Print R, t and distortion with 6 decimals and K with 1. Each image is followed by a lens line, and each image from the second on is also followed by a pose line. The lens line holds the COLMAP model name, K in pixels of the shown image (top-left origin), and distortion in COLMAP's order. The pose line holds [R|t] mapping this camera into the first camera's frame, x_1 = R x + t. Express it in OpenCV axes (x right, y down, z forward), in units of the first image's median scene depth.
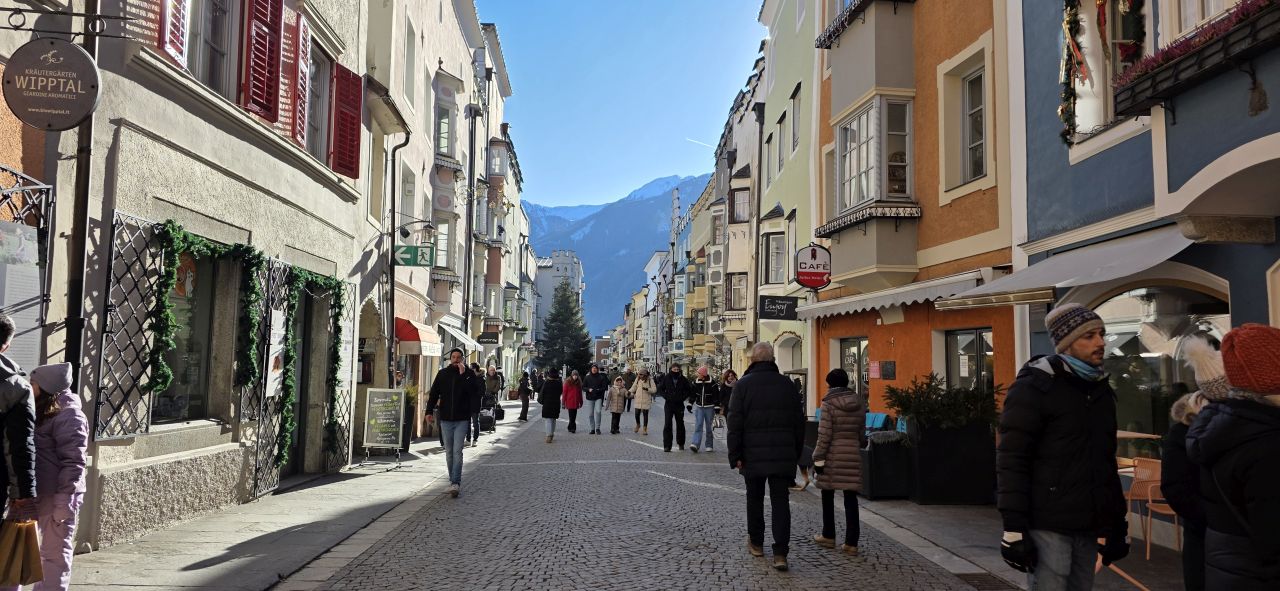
lens RADIAL K [[831.3, 0, 640.0], [0, 831.3, 295.5], [0, 0, 1]] dist [0.002343, 0.000268]
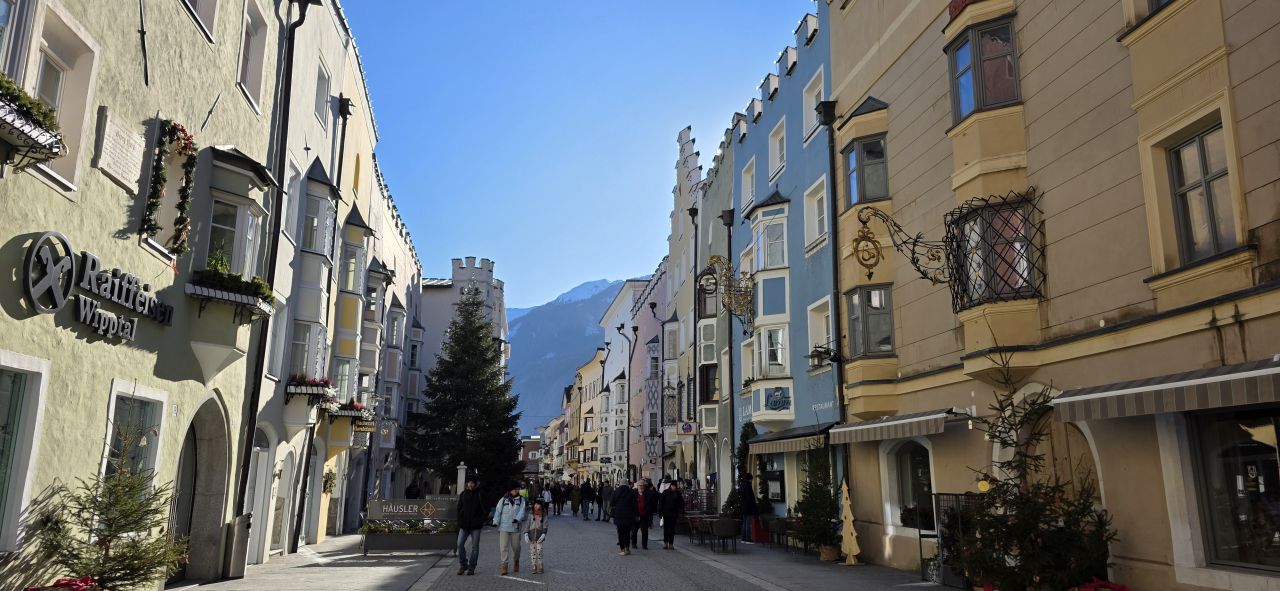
lens RADIAL K [[831.3, 0, 640.0], [0, 831.3, 295.5], [0, 0, 1]] dist [0.002343, 0.000268]
pose [[0.996107, 0.011044, 0.087454, -0.022193], [0.000258, 0.991750, -0.128184, 0.032868], [-0.088148, 0.127707, 0.987887, 0.342643]]
